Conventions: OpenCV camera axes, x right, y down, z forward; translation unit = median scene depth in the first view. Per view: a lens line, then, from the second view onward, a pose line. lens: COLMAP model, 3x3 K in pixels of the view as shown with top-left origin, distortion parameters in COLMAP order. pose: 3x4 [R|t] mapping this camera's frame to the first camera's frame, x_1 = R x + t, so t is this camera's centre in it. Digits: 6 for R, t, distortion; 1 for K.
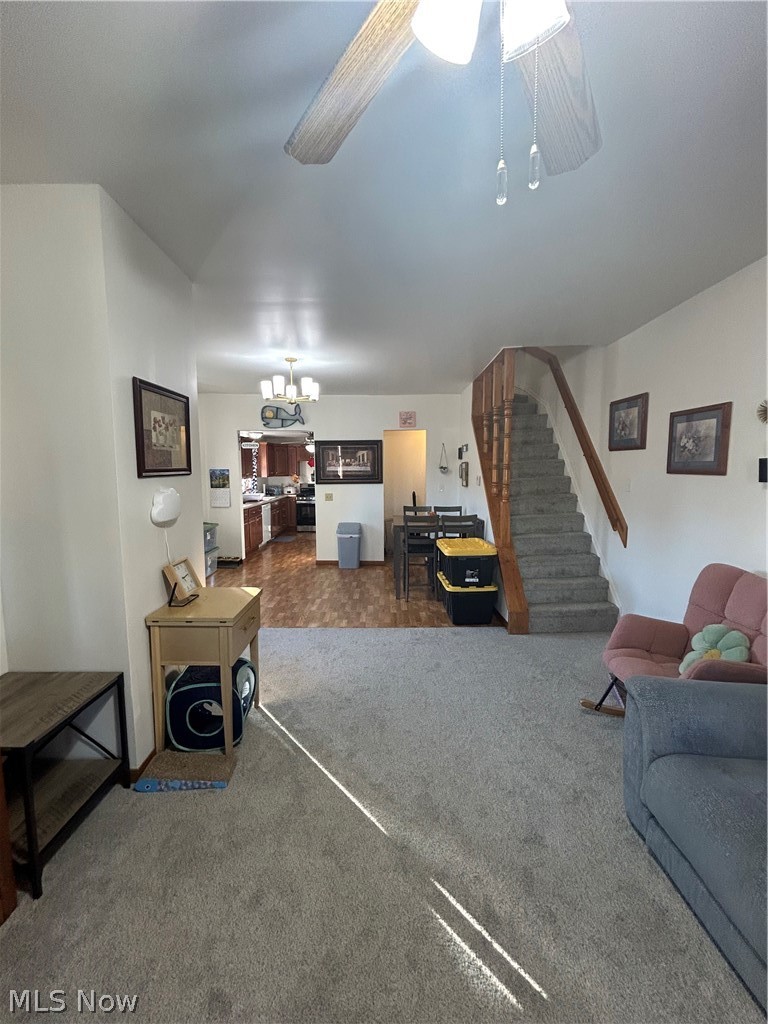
lens RADIAL K [[424.8, 0, 381.8], [0, 424.8, 511.5], [0, 0, 1]] dist [0.001063, -0.001158]
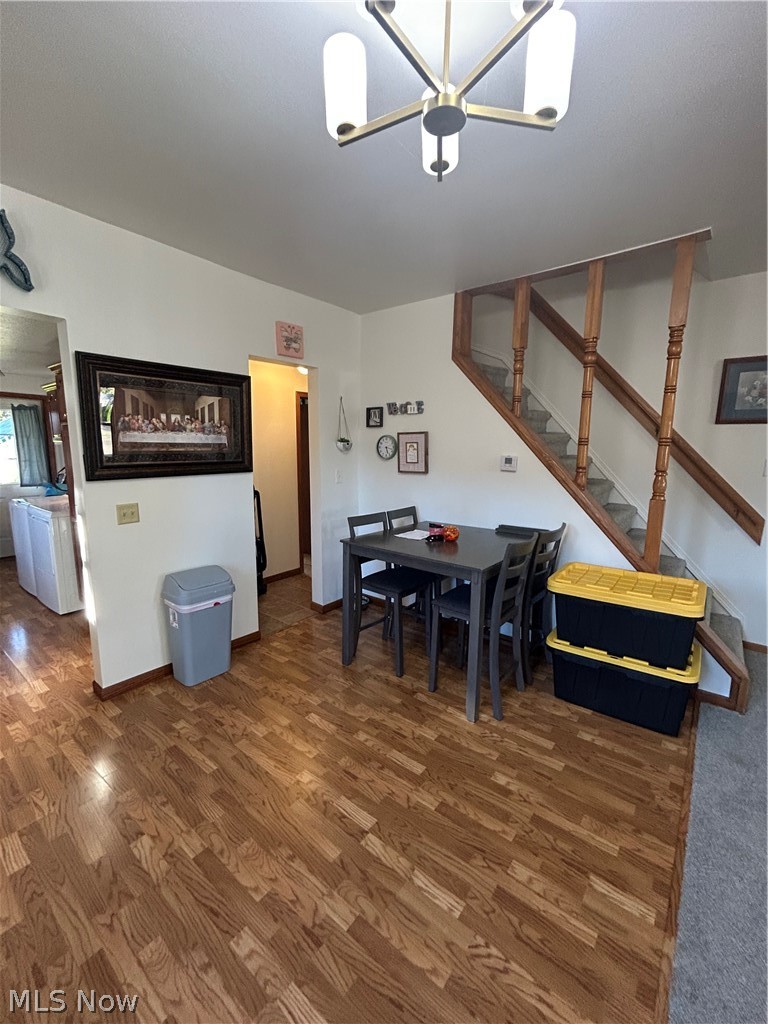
lens RADIAL K [[424.8, 0, 381.9], [0, 424.8, 513.7], [0, 0, 1]] dist [0.001063, -0.001158]
pose [[0.621518, -0.114221, 0.775028, -0.309109], [0.064660, 0.993418, 0.094554, -0.062177], [-0.780727, -0.008654, 0.624813, 0.665683]]
